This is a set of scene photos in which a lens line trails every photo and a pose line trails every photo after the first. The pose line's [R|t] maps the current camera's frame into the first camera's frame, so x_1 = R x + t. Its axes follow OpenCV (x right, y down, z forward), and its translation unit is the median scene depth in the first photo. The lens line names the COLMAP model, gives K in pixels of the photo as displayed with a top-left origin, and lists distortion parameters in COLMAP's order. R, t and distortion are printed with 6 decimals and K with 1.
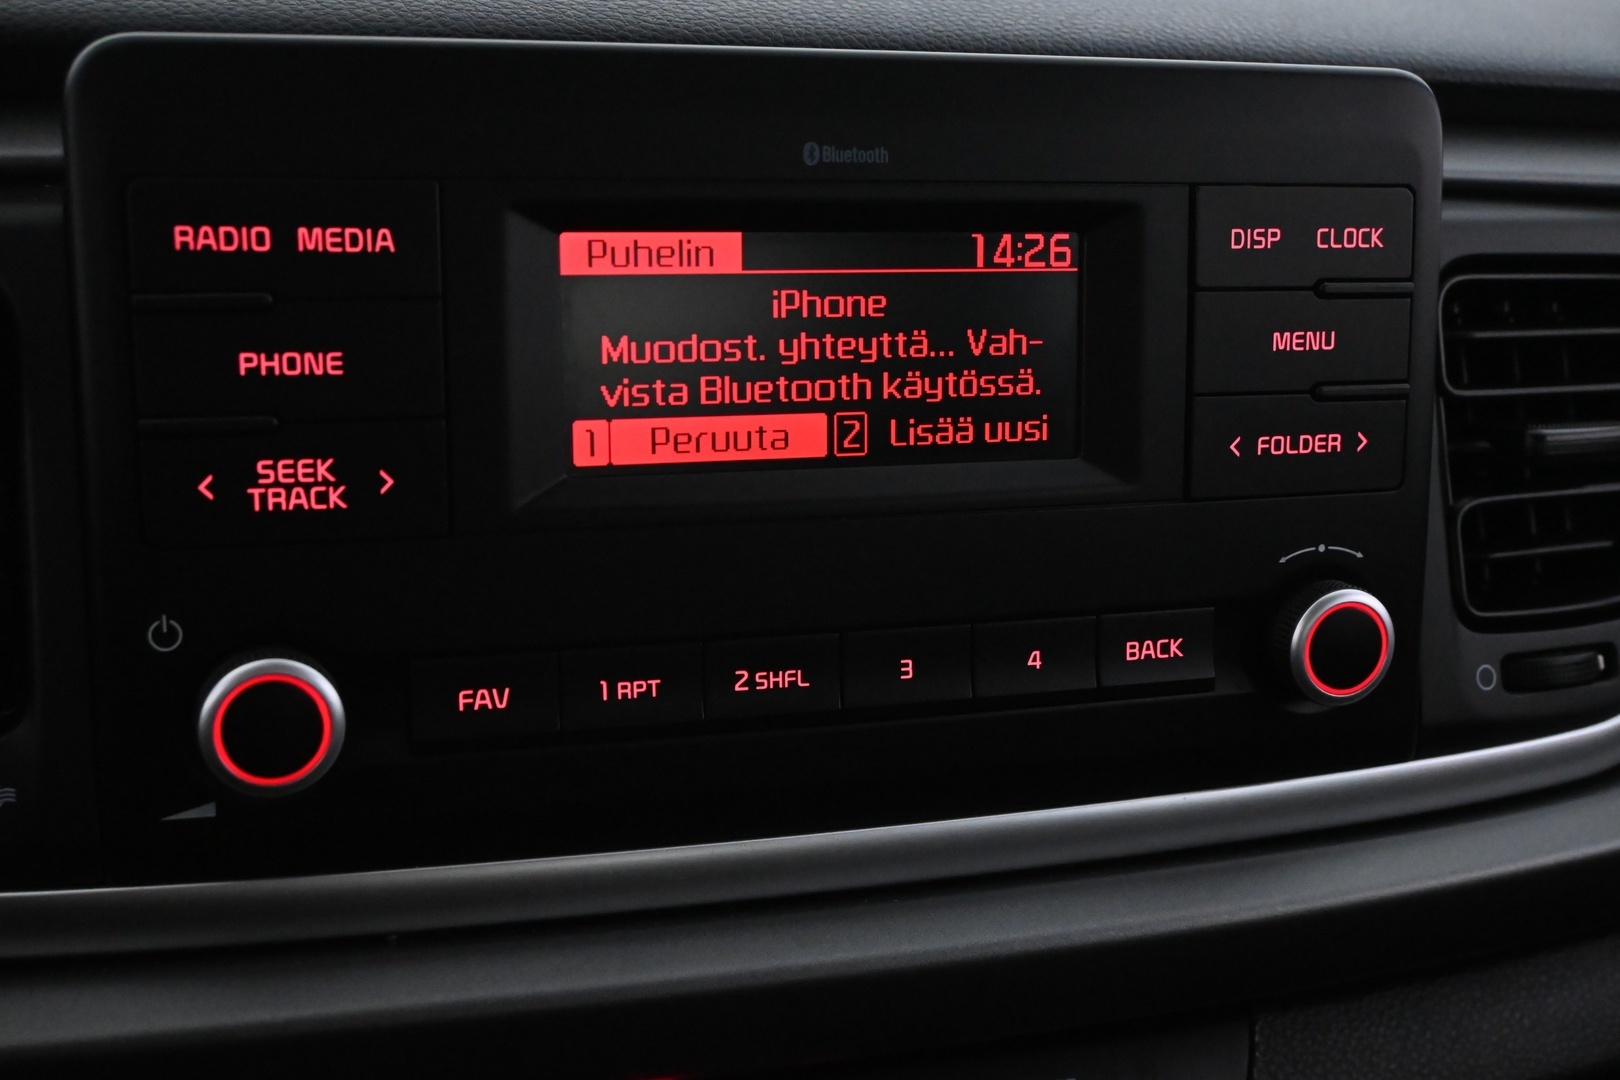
lens RADIAL K [[1963.3, 0, 802.3], [0, 1963.3, 542.0], [0, 0, 1]] dist [0.007005, 0.000000]
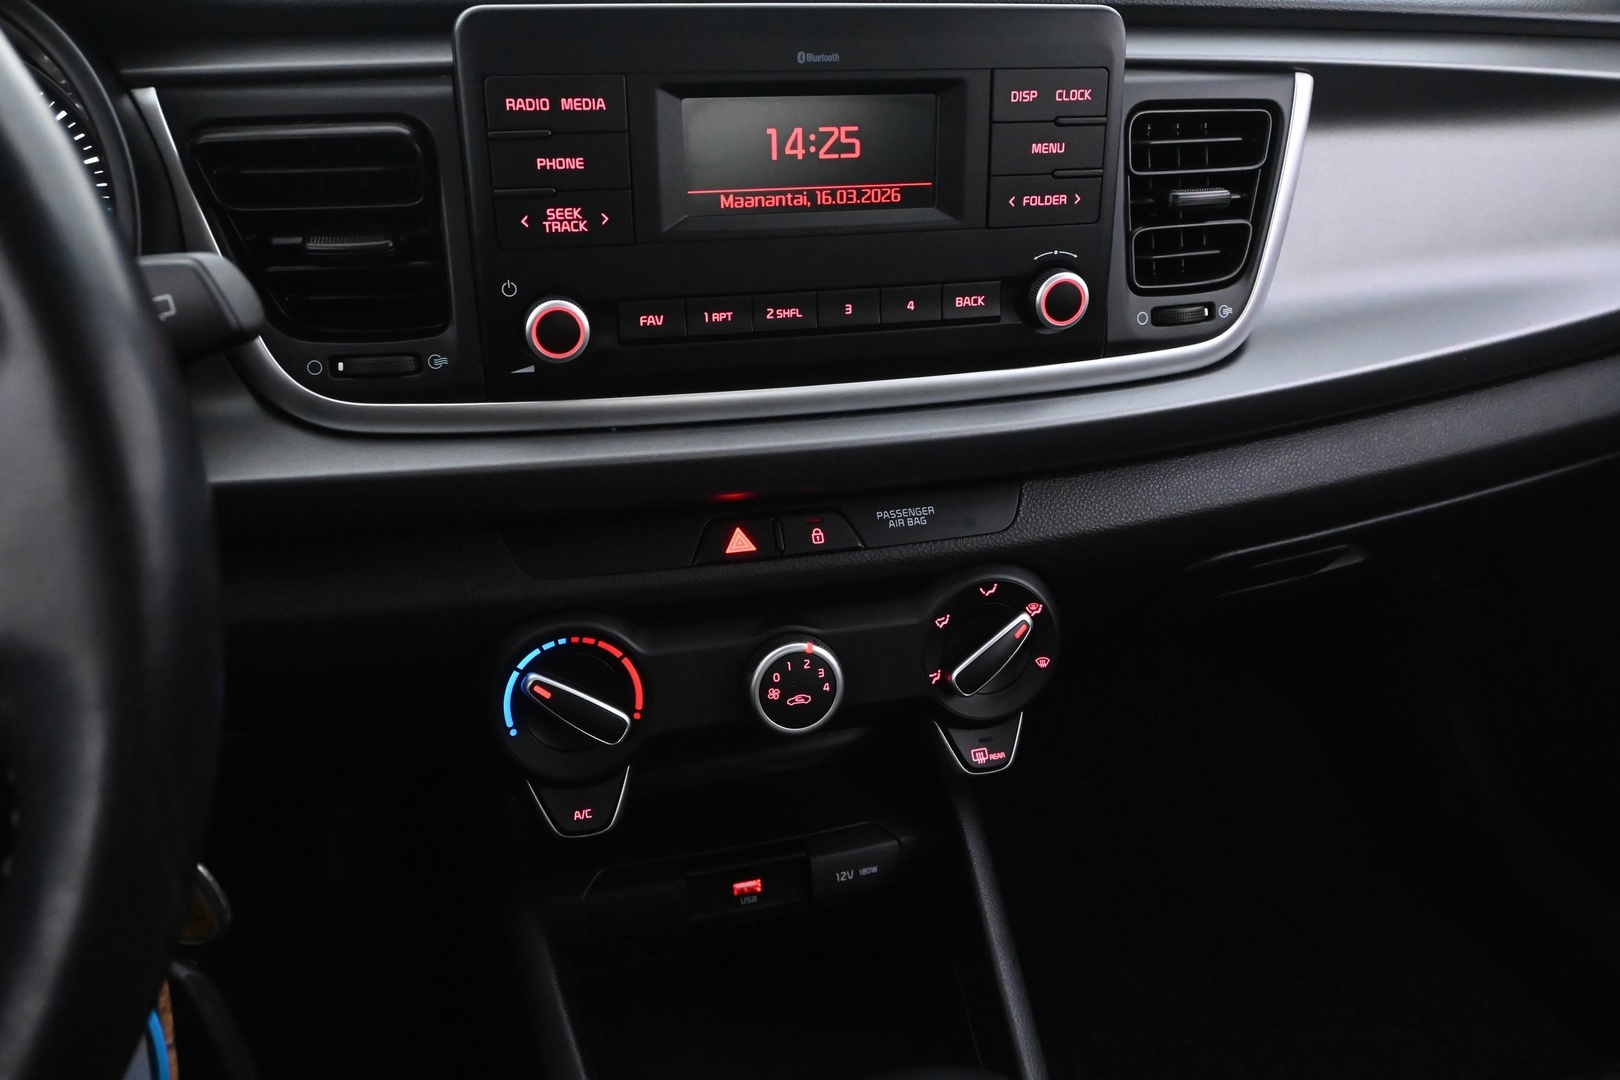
lens RADIAL K [[1293.6, 0, 807.1], [0, 1293.6, 541.1], [0, 0, 1]] dist [-0.011076, 0.005534]
pose [[0.998418, 0.014448, -0.054334, 0.086881], [-0.002573, 0.977145, 0.212557, 0.012269], [0.056163, -0.212081, 0.975637, -0.421046]]
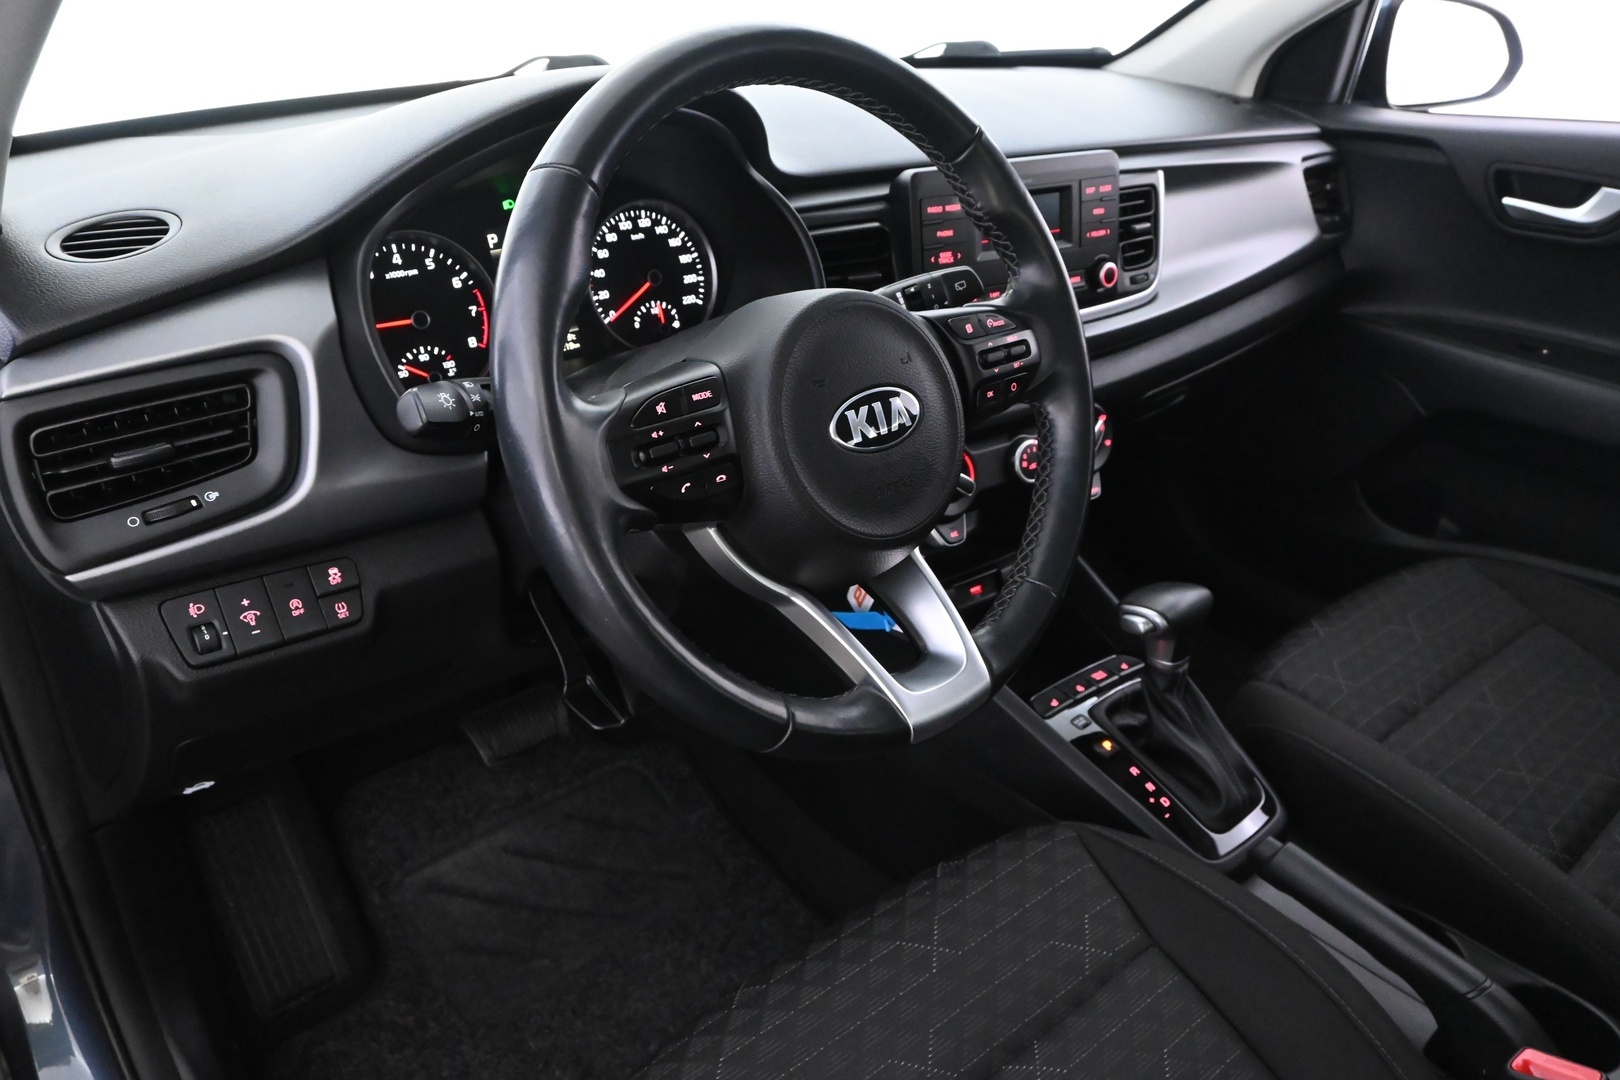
lens RADIAL K [[1210.0, 0, 813.7], [0, 1210.0, 532.7], [0, 0, 1]] dist [-0.002631, 0.005806]
pose [[0.948963, -0.155925, 0.274147, -1.374991], [0.106897, 0.976804, 0.185543, 0.043257], [-0.296719, -0.146768, 0.943619, -1.742609]]
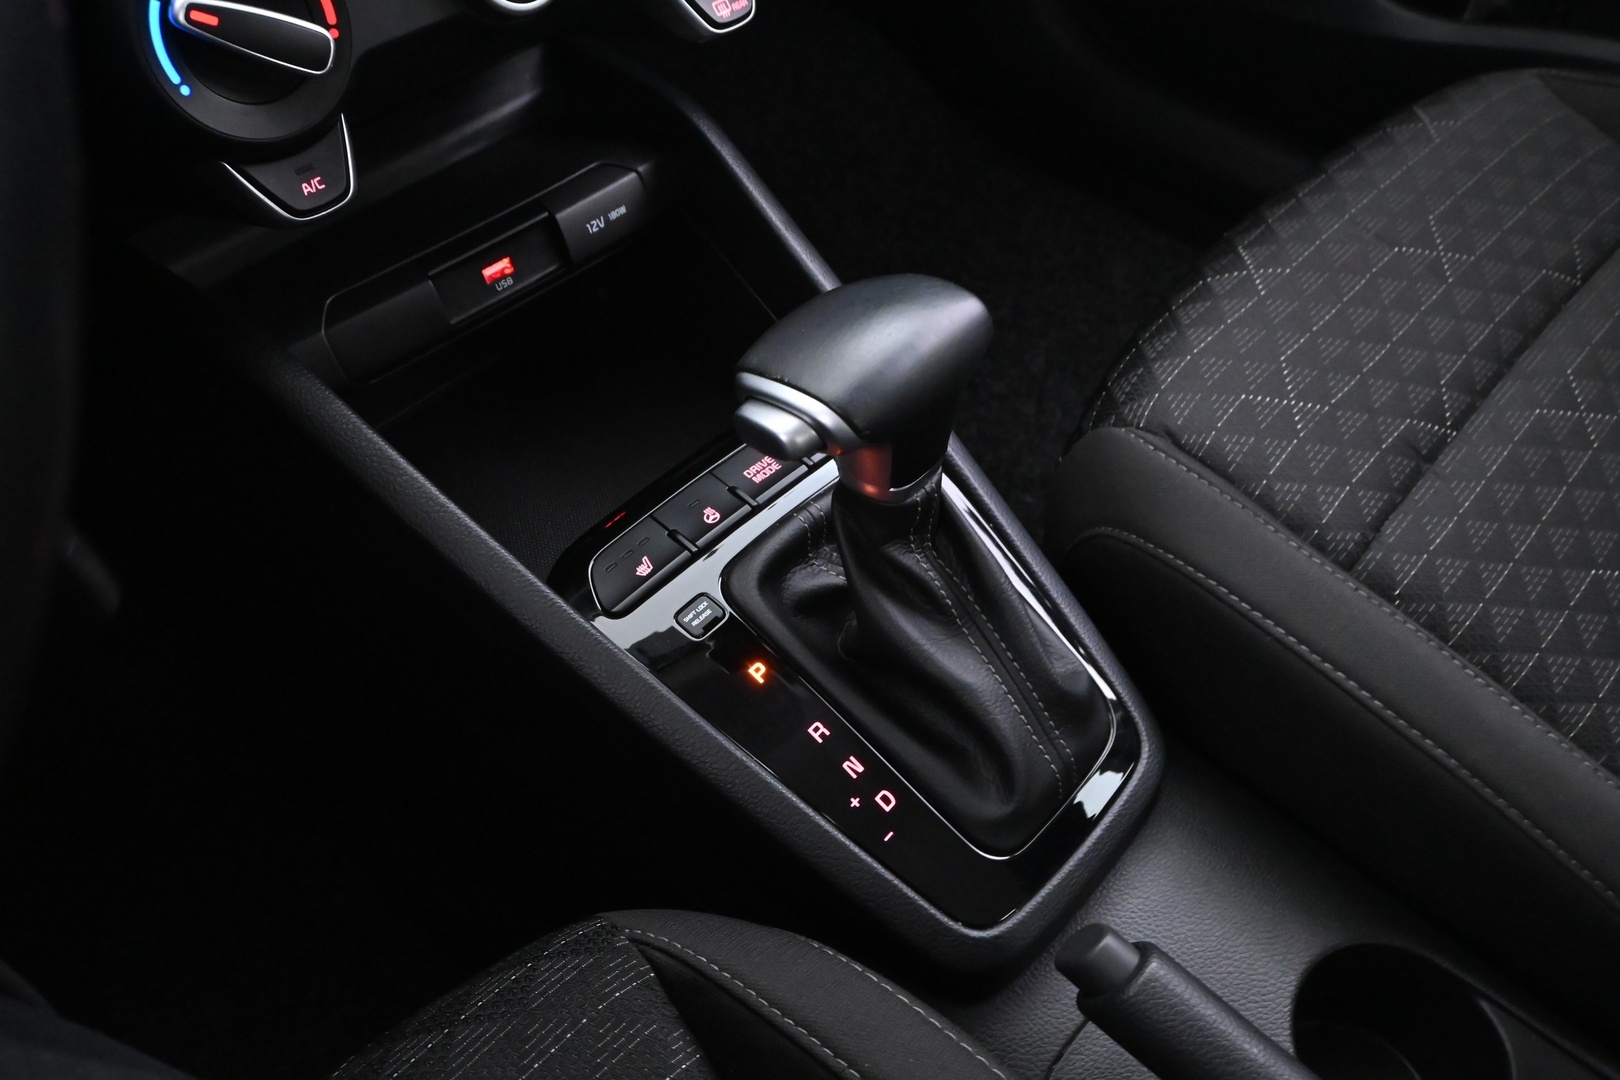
lens RADIAL K [[1293.6, 0, 818.3], [0, 1293.6, 541.8], [0, 0, 1]] dist [-0.011076, 0.005534]
pose [[0.904026, -0.349257, 0.246487, -0.230061], [0.158208, 0.809023, 0.566085, 0.303393], [-0.397123, -0.472760, 0.786633, -0.311393]]
